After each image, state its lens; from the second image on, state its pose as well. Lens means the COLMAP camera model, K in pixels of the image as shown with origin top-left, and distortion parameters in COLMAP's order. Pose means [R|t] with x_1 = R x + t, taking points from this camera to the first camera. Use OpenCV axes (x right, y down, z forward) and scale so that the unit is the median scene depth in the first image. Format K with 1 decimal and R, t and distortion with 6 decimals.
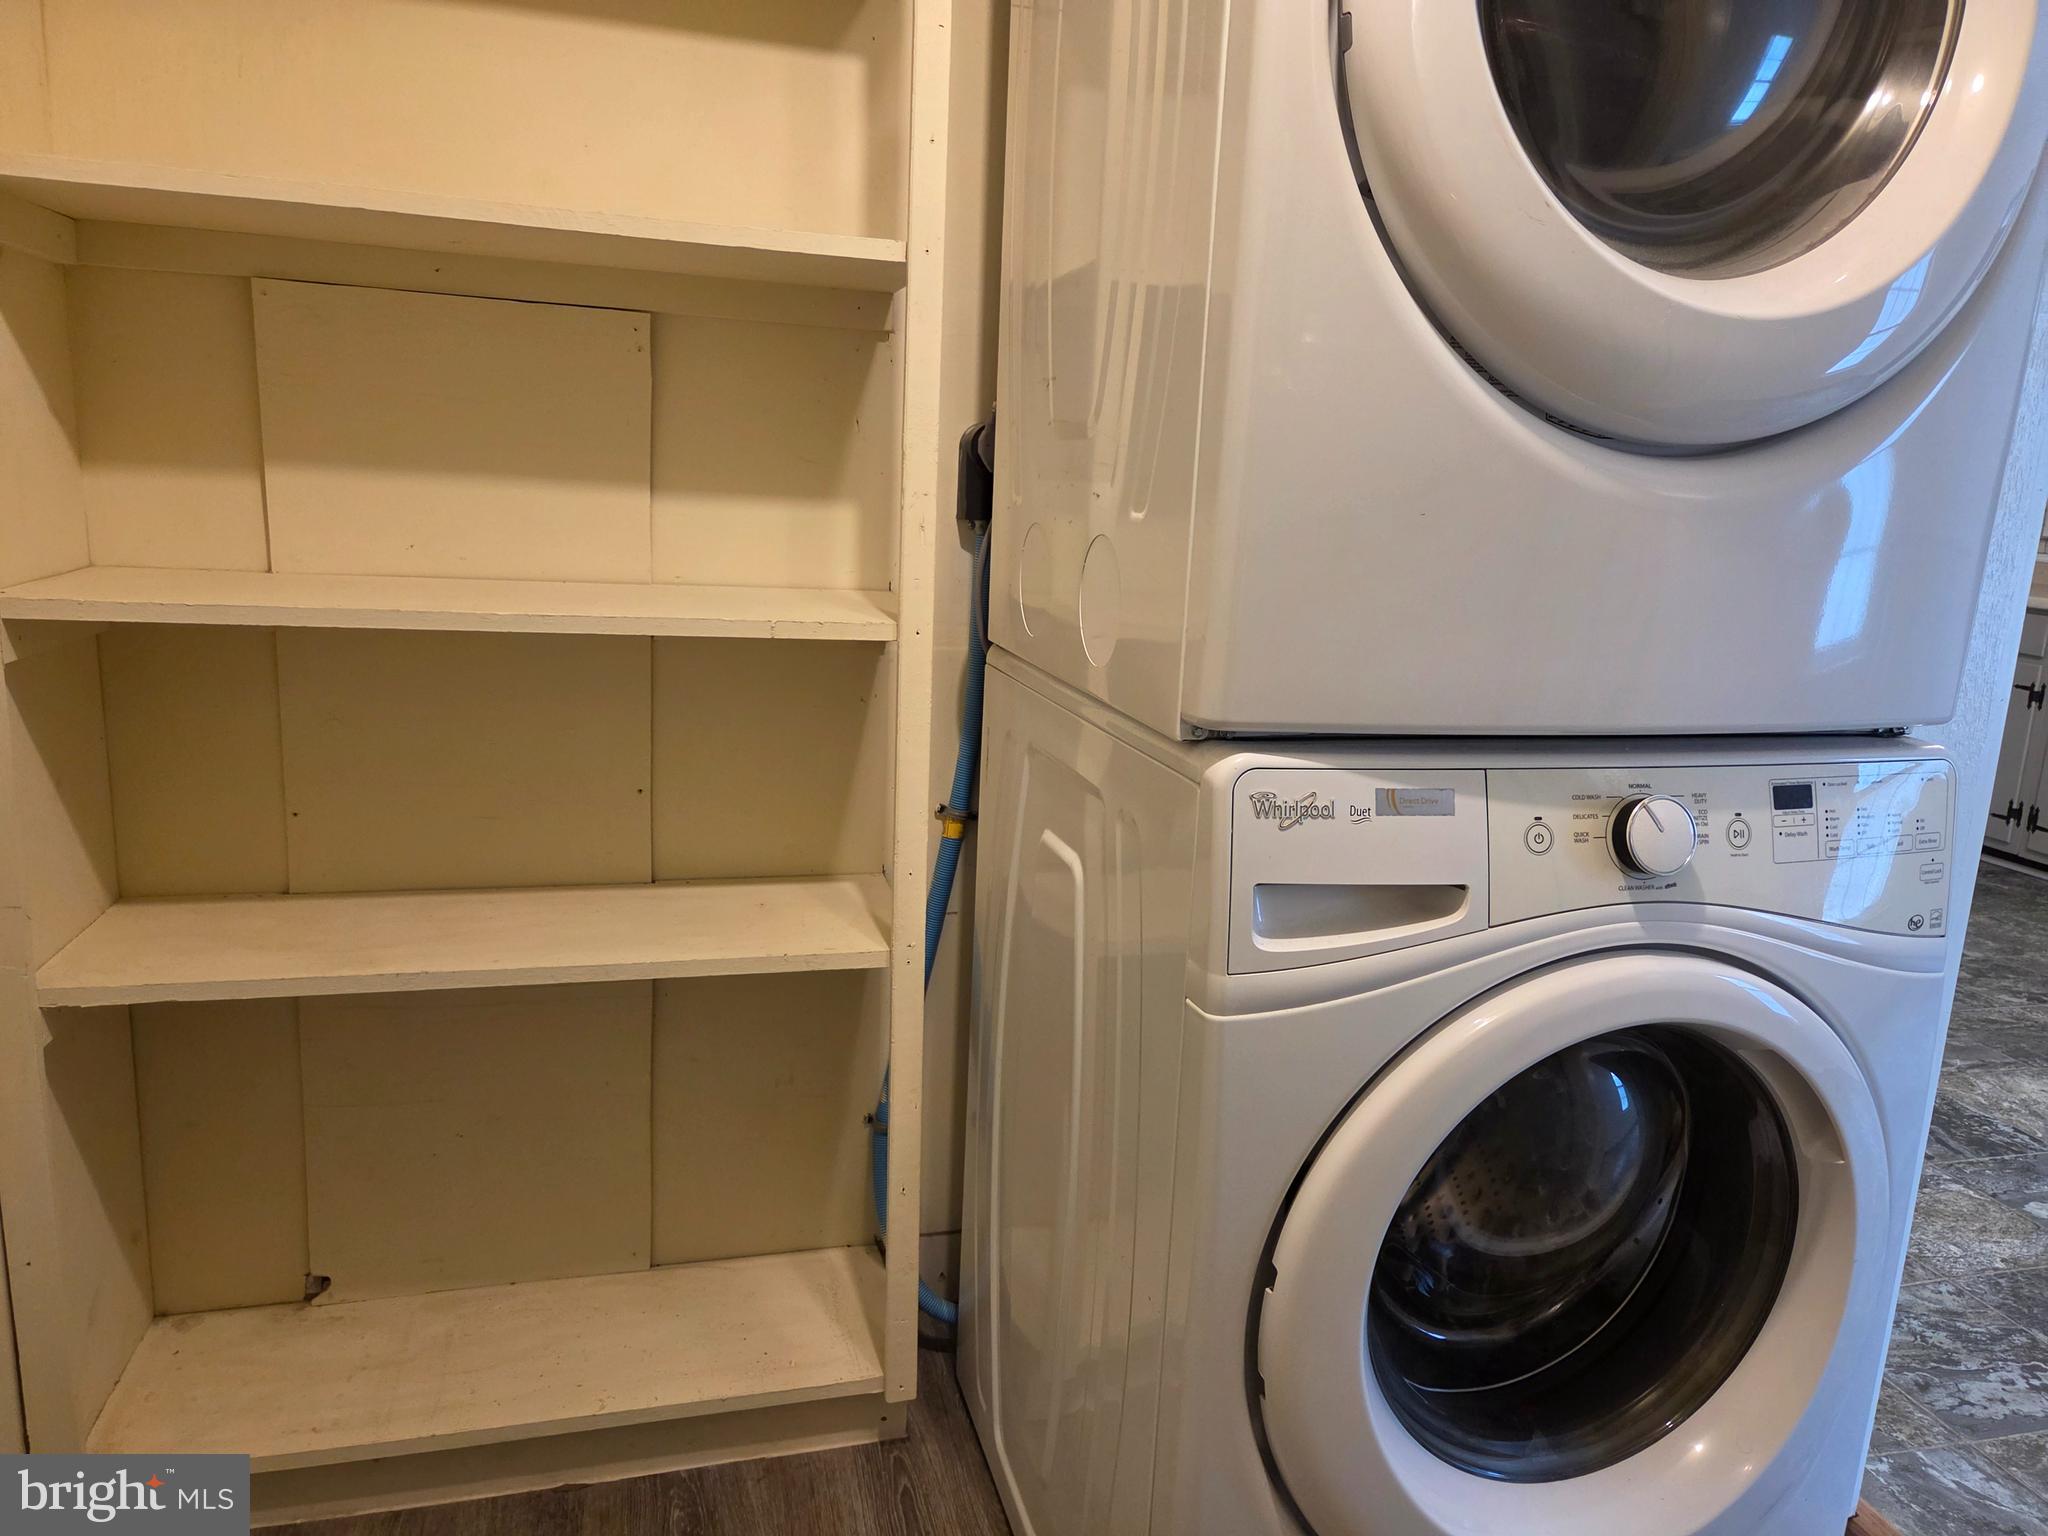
lens RADIAL K [[1376.0, 0, 1024.0], [0, 1376.0, 768.0], [0, 0, 1]] dist [0.069904, -0.067228]
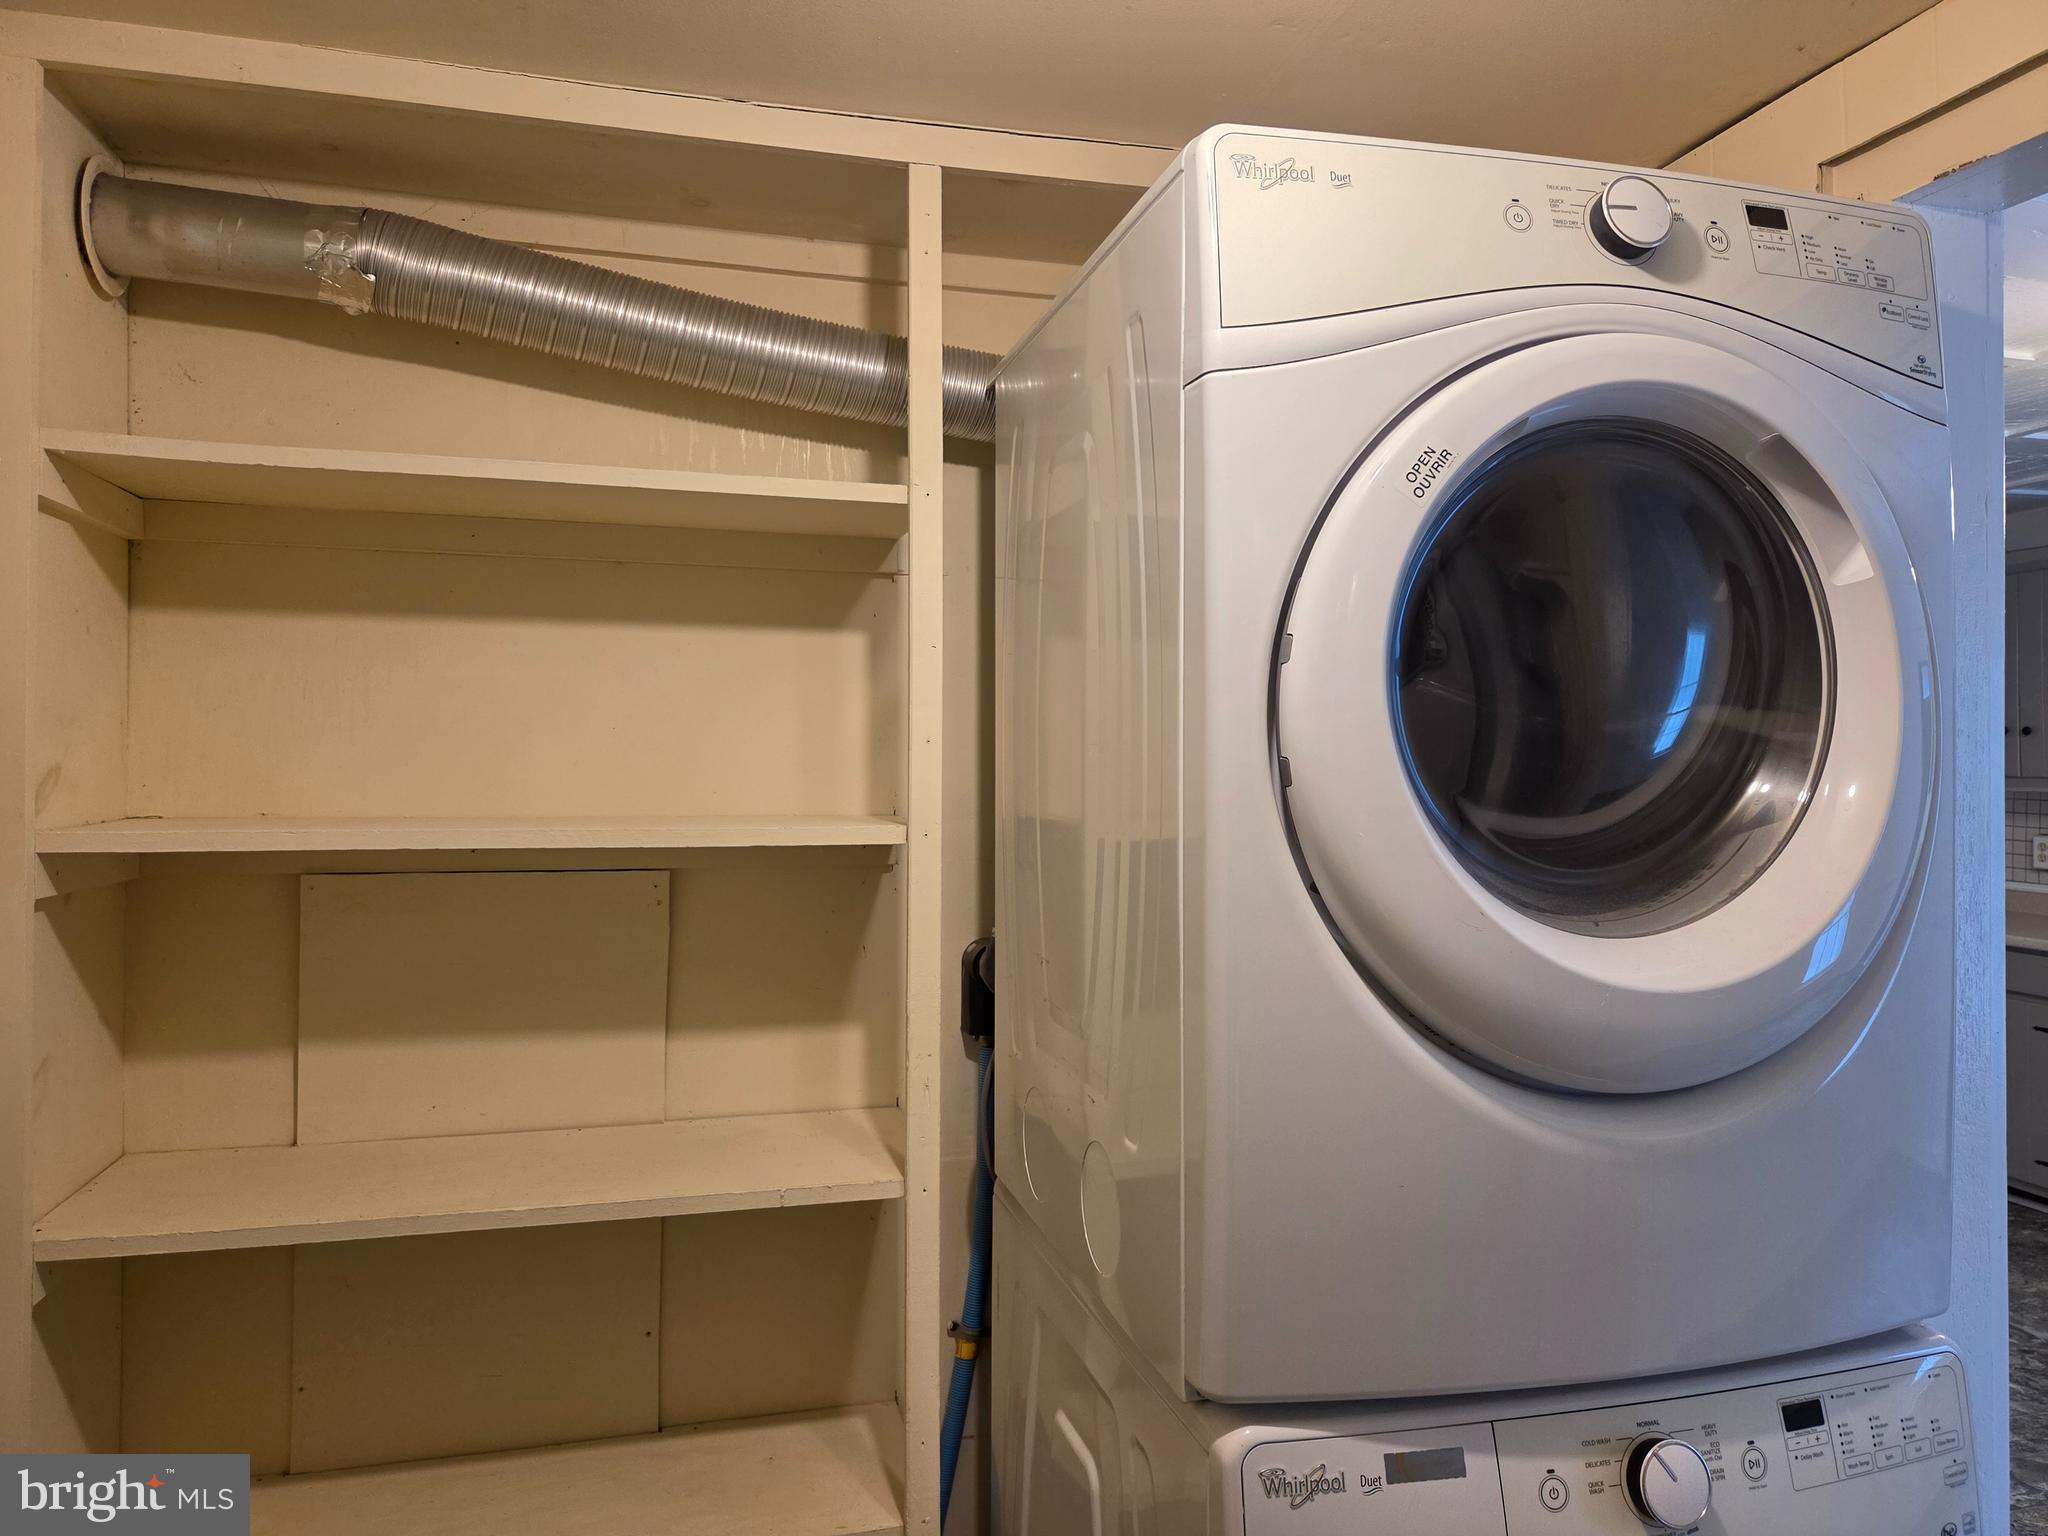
lens RADIAL K [[1385.6, 0, 1024.3], [0, 1385.6, 778.6], [0, 0, 1]] dist [0.057846, -0.046806]
pose [[0.999140, -0.041245, -0.004358, 0.016493], [0.039453, 0.977575, -0.206859, -0.225391], [0.012792, 0.206509, 0.978361, -0.082541]]
